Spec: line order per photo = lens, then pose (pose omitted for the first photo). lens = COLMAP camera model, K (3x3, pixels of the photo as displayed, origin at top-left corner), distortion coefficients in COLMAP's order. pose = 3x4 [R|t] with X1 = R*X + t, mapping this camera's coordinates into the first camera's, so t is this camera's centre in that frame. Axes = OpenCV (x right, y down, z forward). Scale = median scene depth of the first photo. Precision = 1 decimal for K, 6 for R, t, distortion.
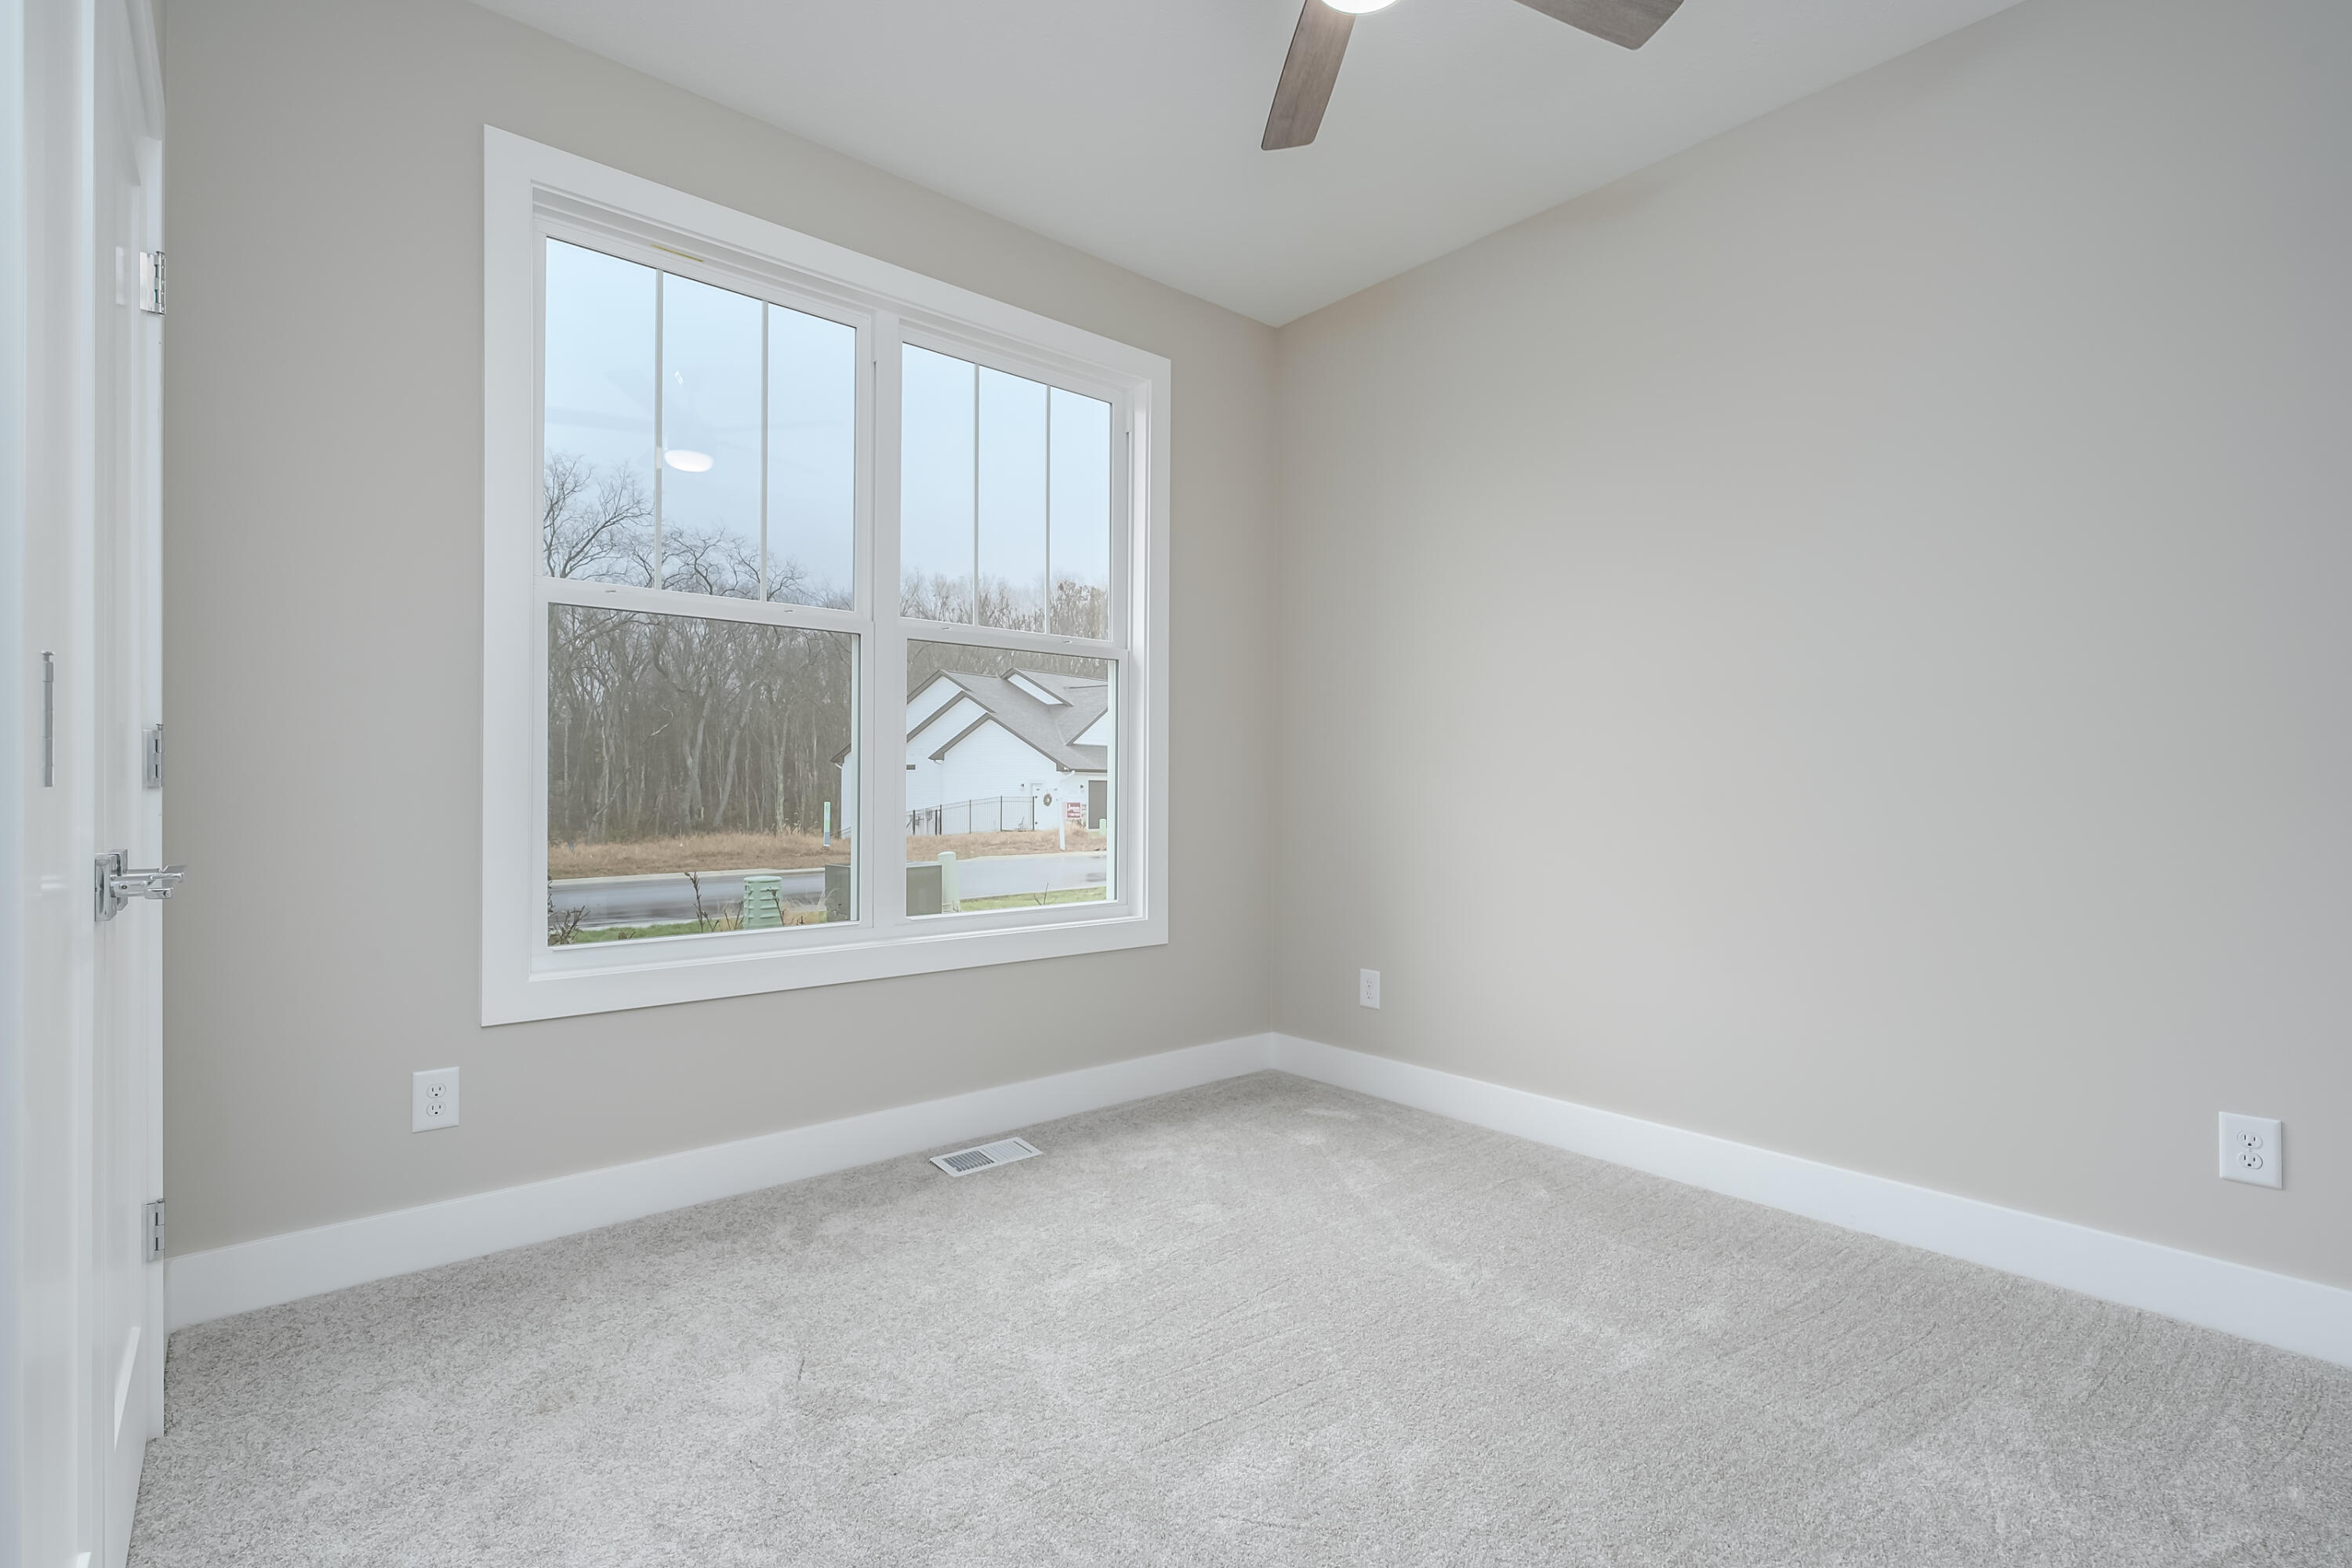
lens RADIAL K [[1070.3, 0, 1176.6], [0, 1070.3, 781.5], [0, 0, 1]] dist [0.002301, -0.000068]
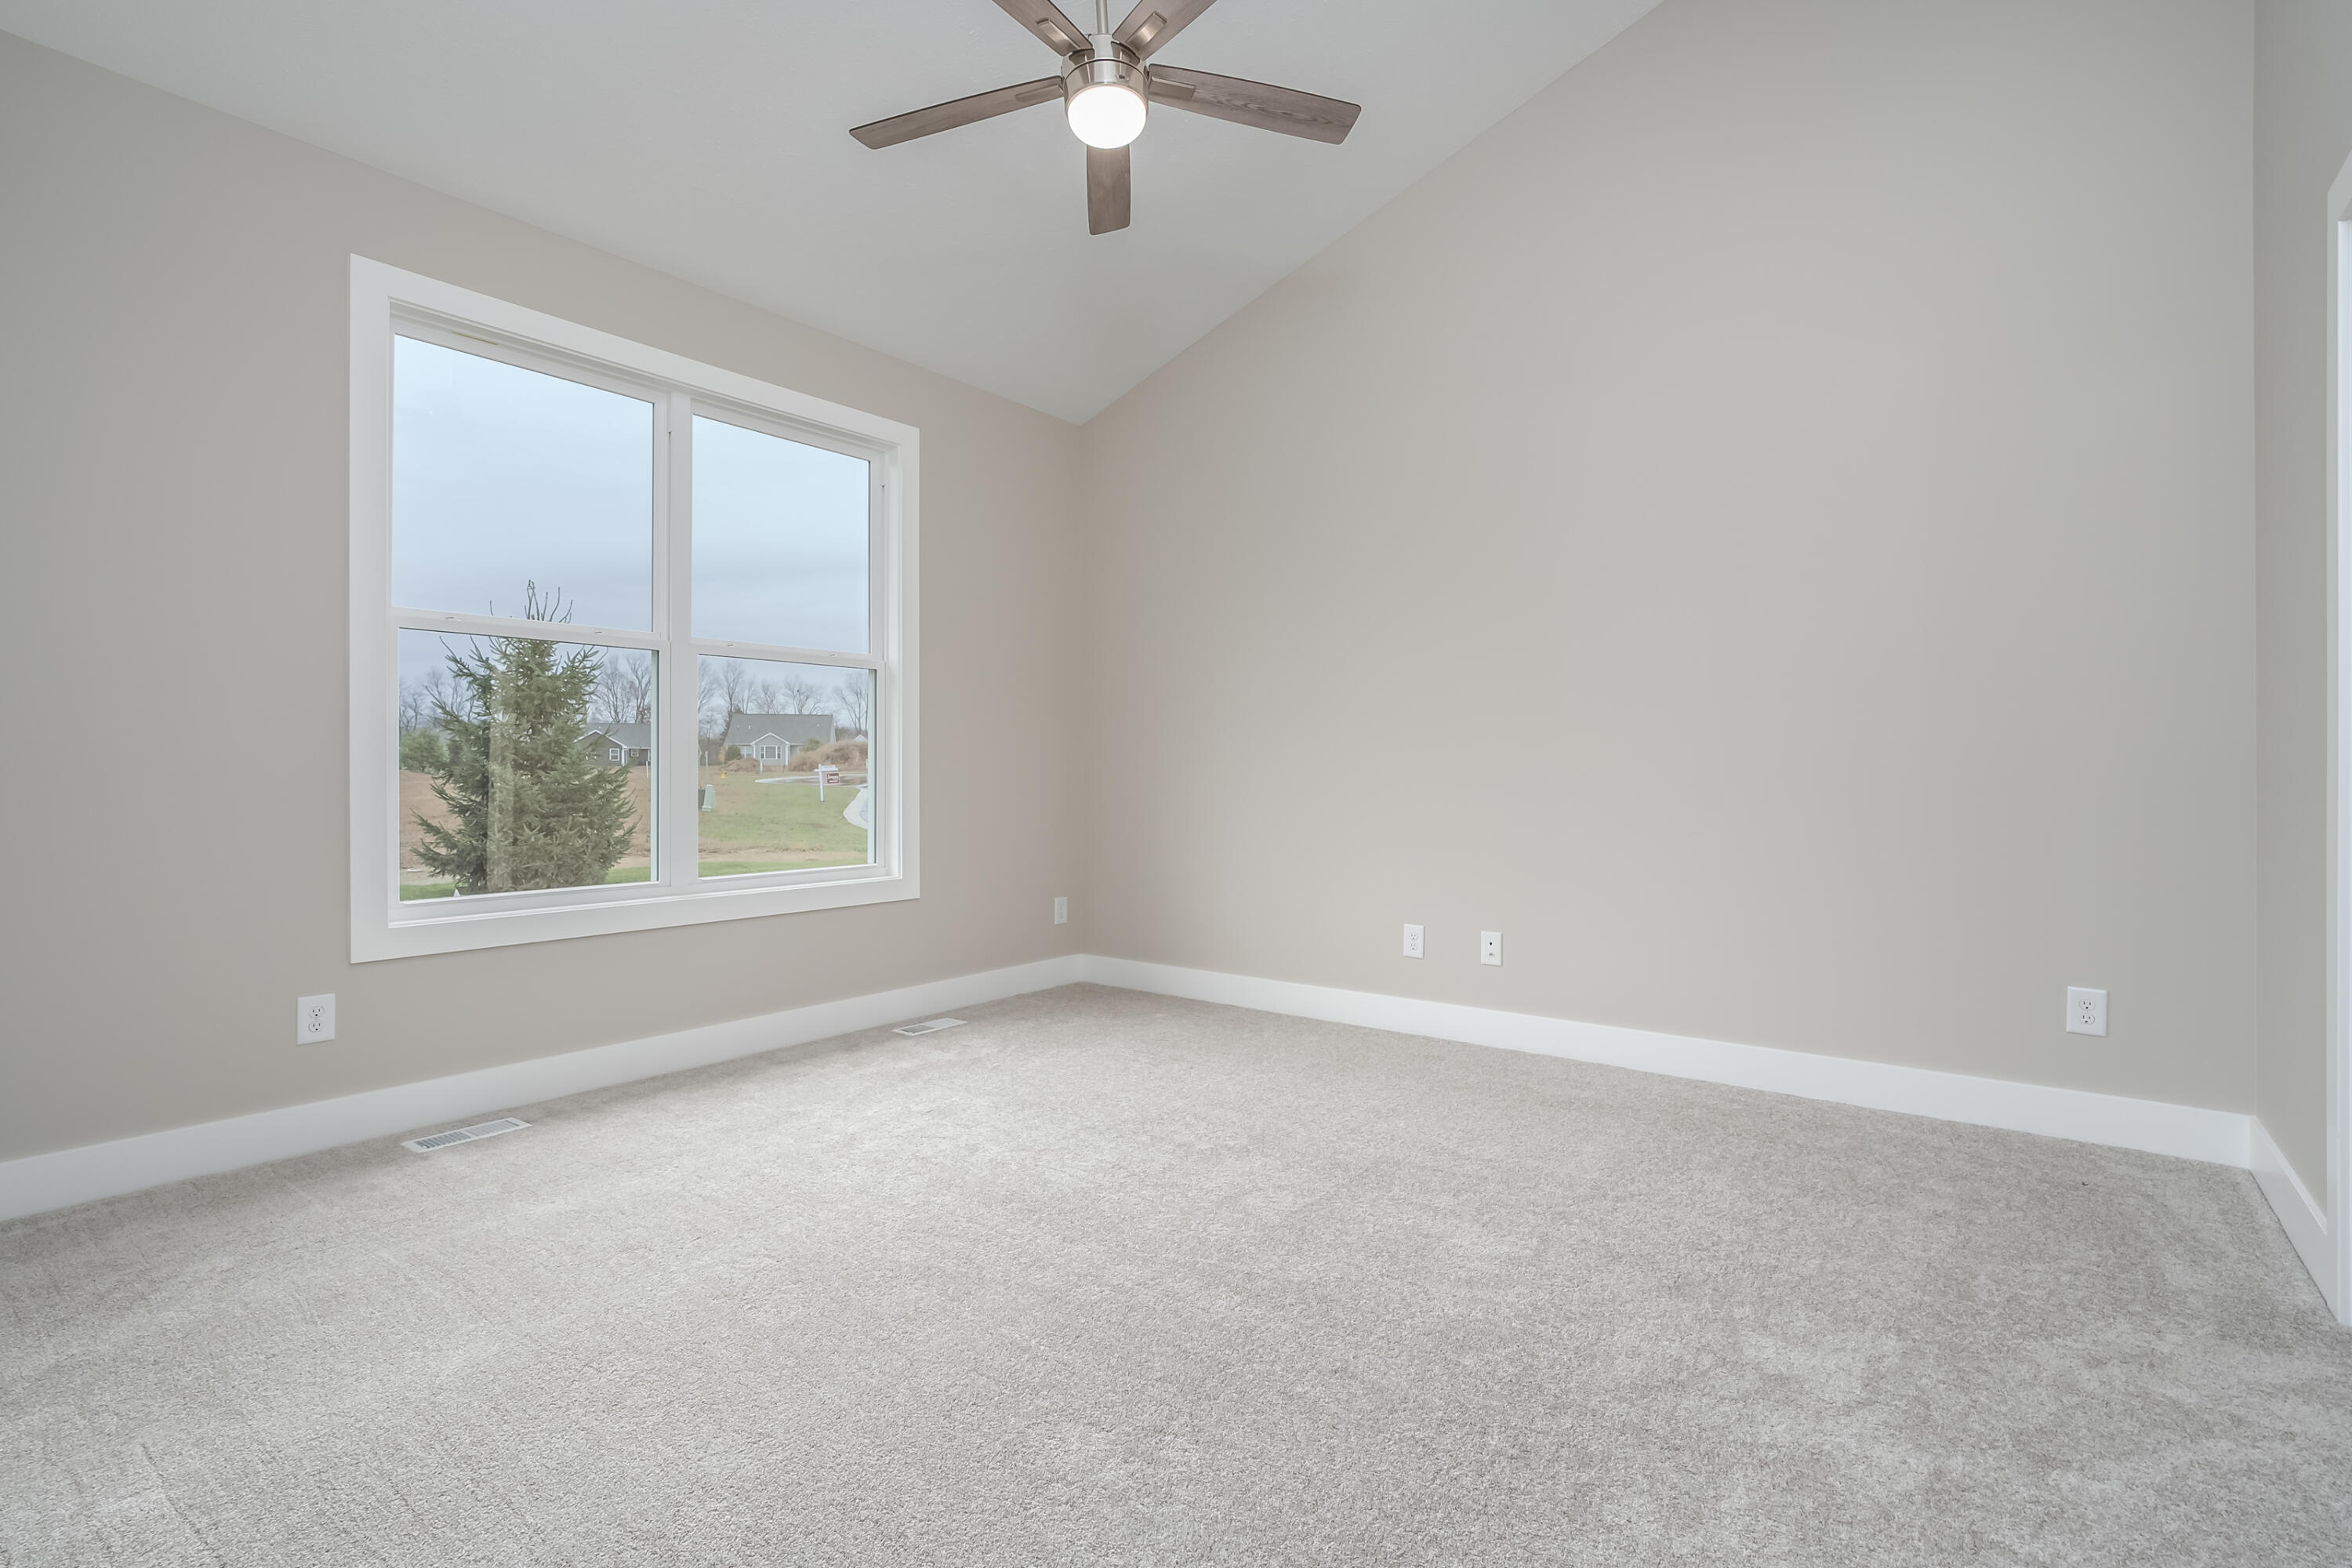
lens RADIAL K [[1070.3, 0, 1187.4], [0, 1070.3, 782.5], [0, 0, 1]] dist [0.002301, -0.000068]
pose [[0.976936, -0.002986, 0.213511, 0.040575], [-0.001167, 0.999813, 0.019320, -0.009131], [-0.213529, -0.019124, 0.976749, -0.368535]]
